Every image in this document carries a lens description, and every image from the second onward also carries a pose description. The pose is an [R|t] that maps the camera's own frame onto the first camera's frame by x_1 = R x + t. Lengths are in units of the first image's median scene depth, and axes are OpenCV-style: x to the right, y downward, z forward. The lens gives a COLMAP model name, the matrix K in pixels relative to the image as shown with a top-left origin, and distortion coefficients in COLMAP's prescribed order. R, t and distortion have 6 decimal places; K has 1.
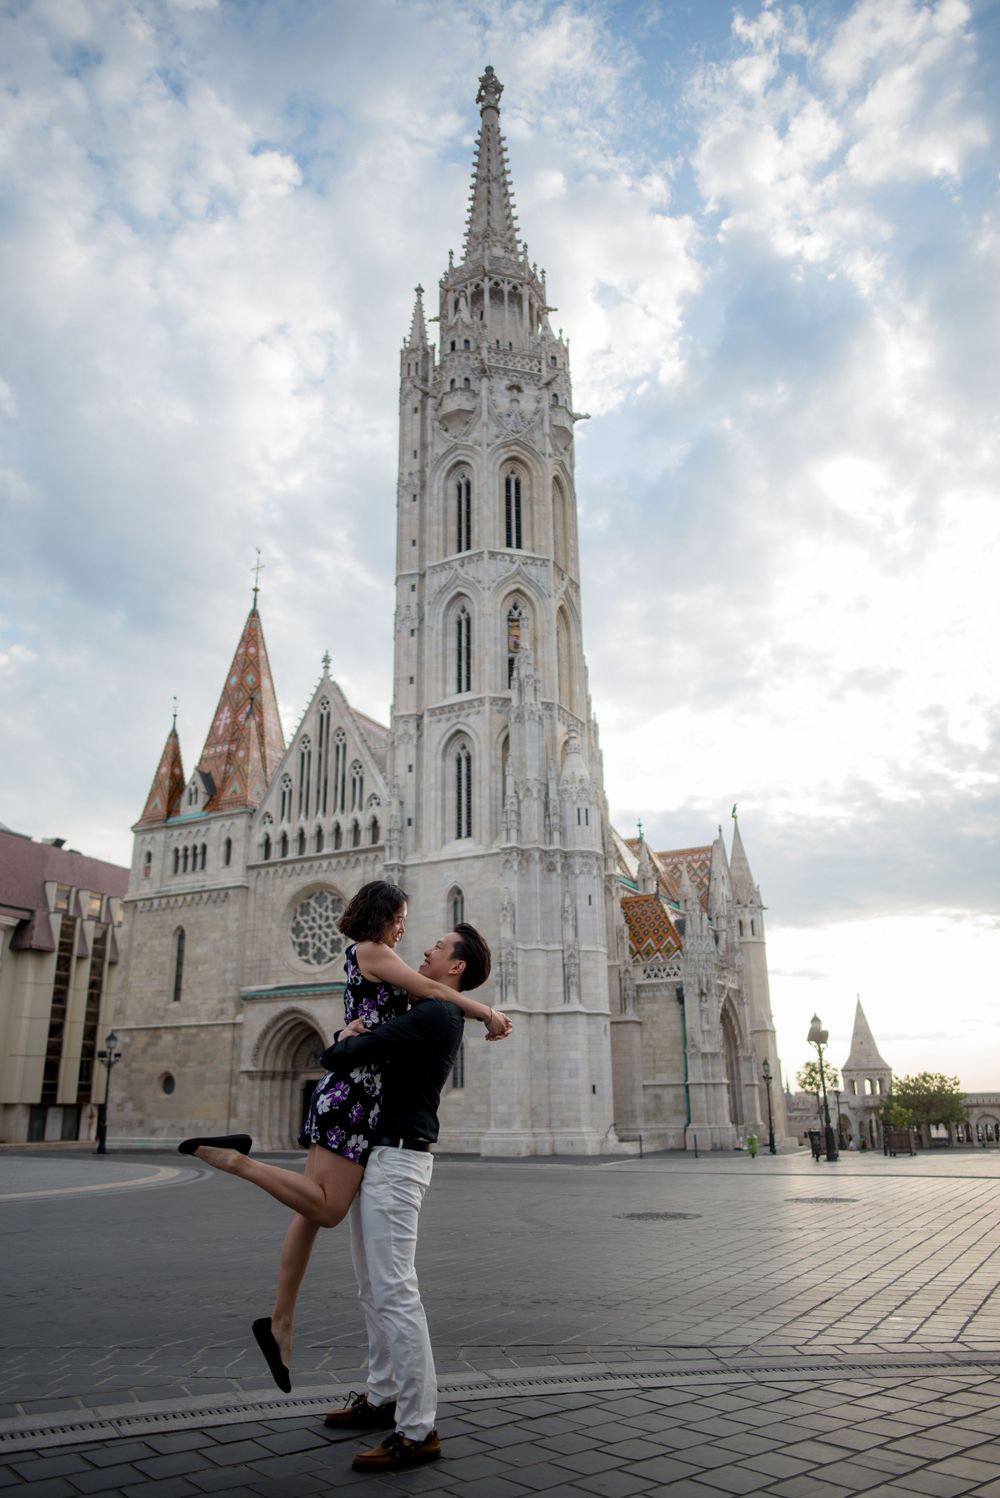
lens RADIAL K [[1040.0, 0, 507.1], [0, 1040.0, 816.5], [0, 0, 1]] dist [-0.031845, 0.002496]
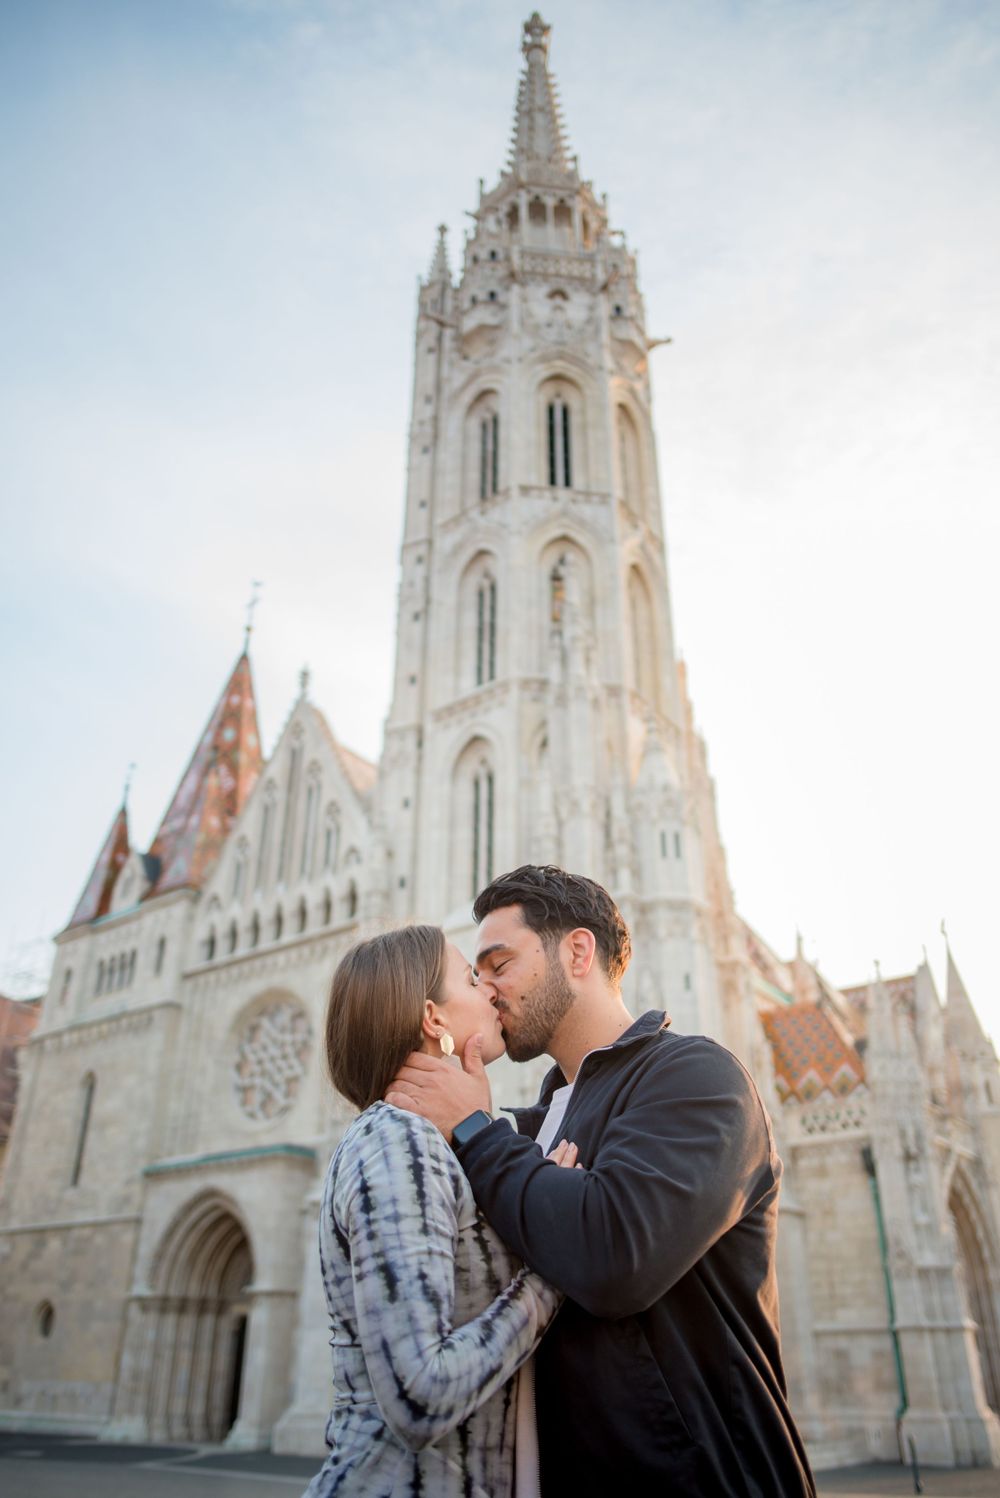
lens RADIAL K [[1123.0, 0, 498.3], [0, 1123.0, 803.2], [0, 0, 1]] dist [-0.030315, 0.009295]
pose [[0.986535, -0.057687, -0.153041, 0.068492], [0.025742, 0.978835, -0.203026, 0.094573], [0.161513, 0.196353, 0.967140, 0.326229]]
